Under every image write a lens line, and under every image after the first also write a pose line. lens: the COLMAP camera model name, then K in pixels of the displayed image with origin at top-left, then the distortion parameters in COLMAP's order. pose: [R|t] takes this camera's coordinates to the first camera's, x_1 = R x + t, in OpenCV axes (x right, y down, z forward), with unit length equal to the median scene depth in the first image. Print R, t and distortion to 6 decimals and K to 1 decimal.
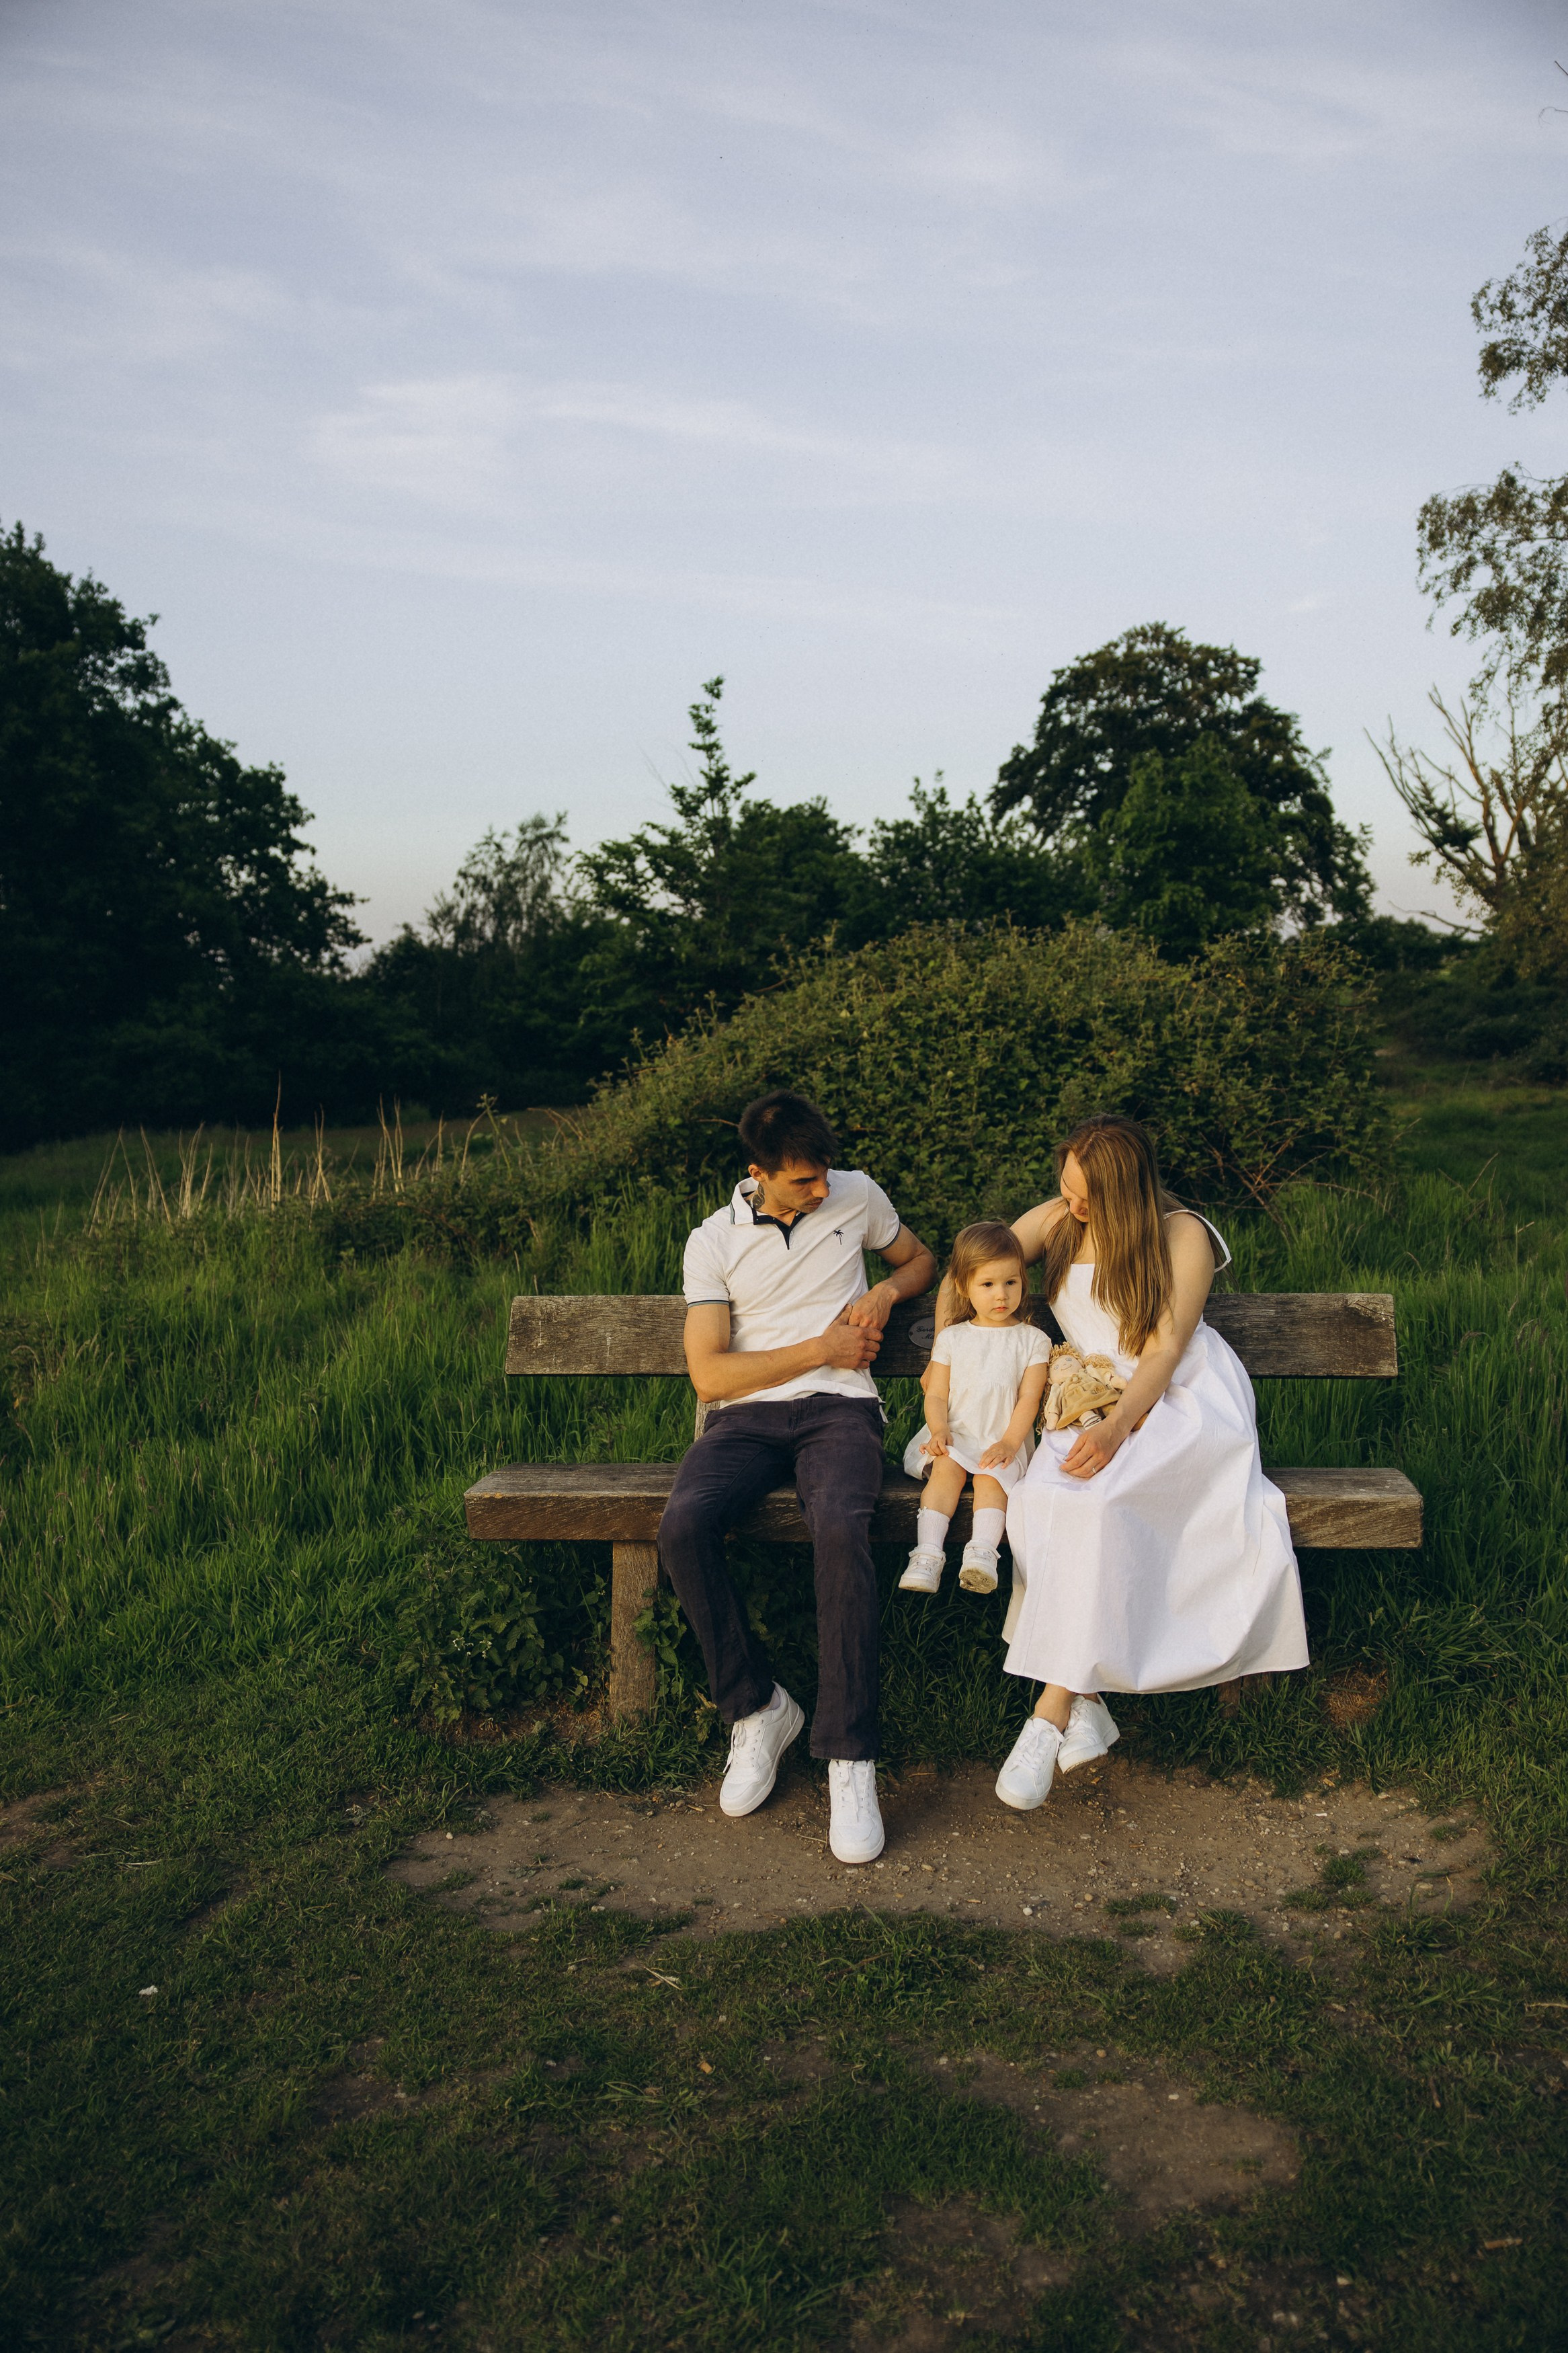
lens RADIAL K [[2017.1, 0, 783.5], [0, 2017.1, 1174.5], [0, 0, 1]] dist [-0.003354, 0.000121]
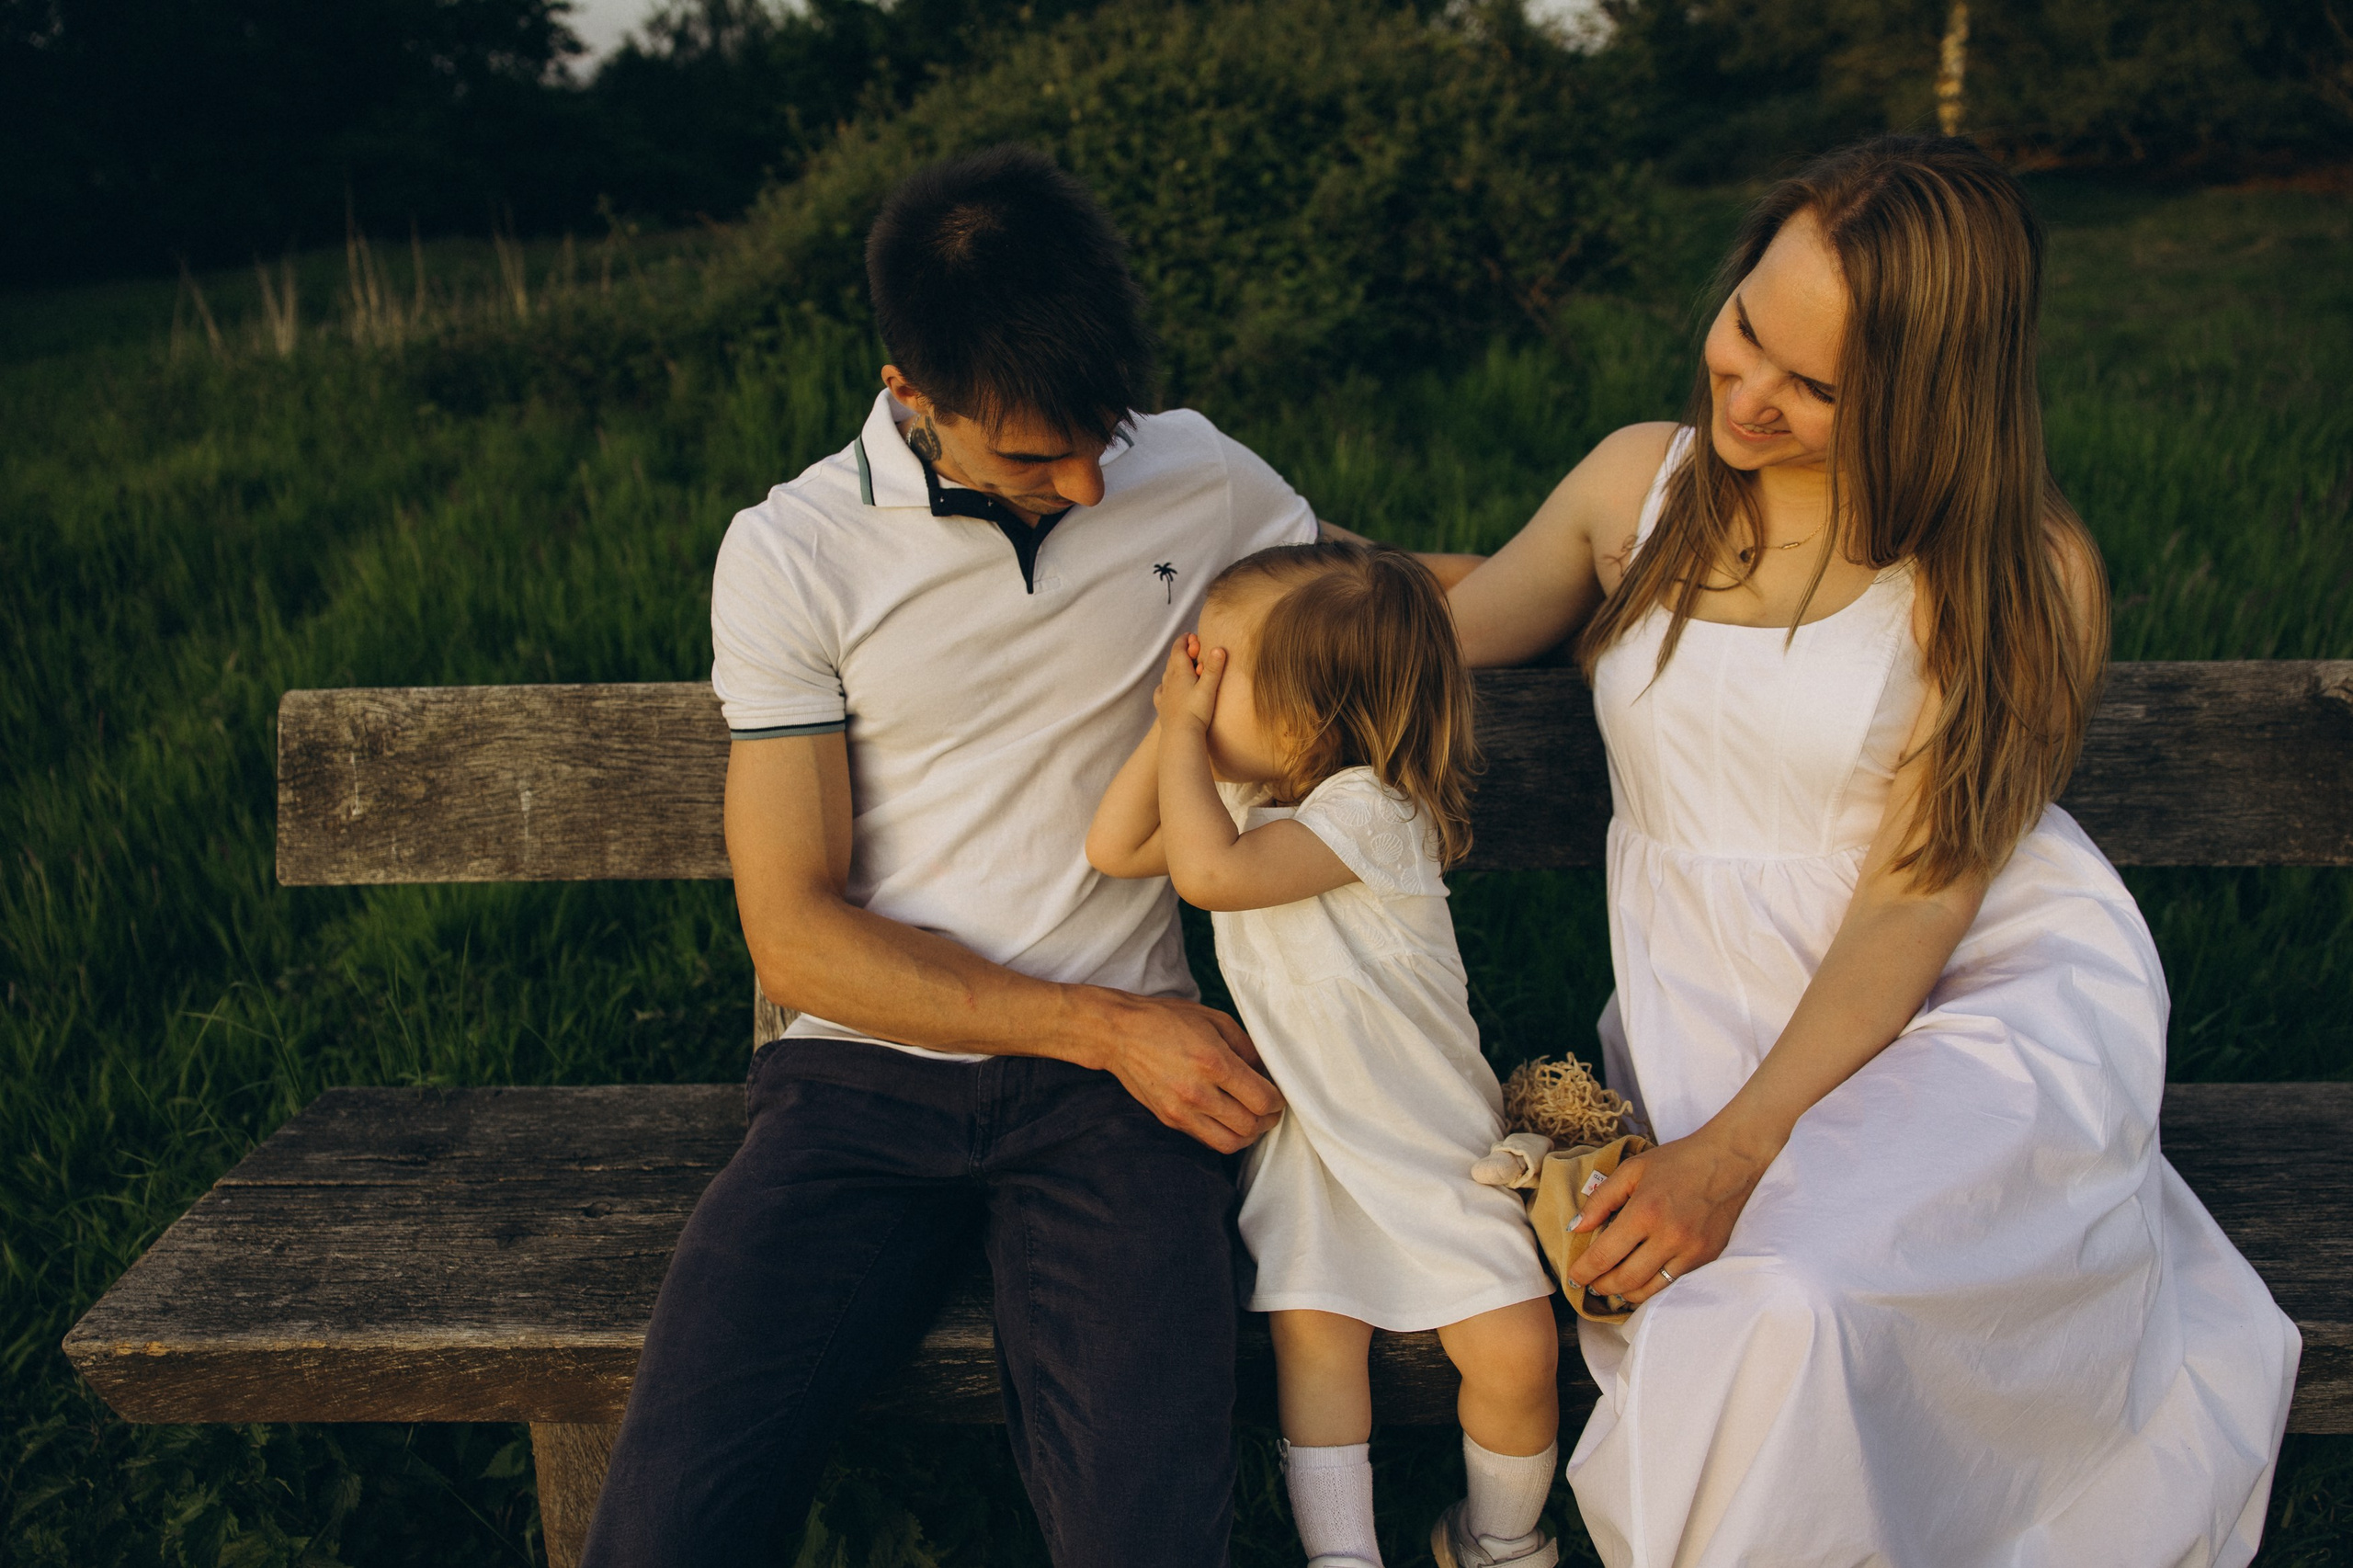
lens RADIAL K [[1599.3, 0, 1187.3], [0, 1599.3, 784.4], [0, 0, 1]] dist [0.003205, -0.003243]
pose [[0.993567, -0.044095, 0.104307, 0.006009], [0.010239, 0.952285, 0.305040, -0.008401], [-0.112781, -0.302009, 0.946610, 0.304423]]
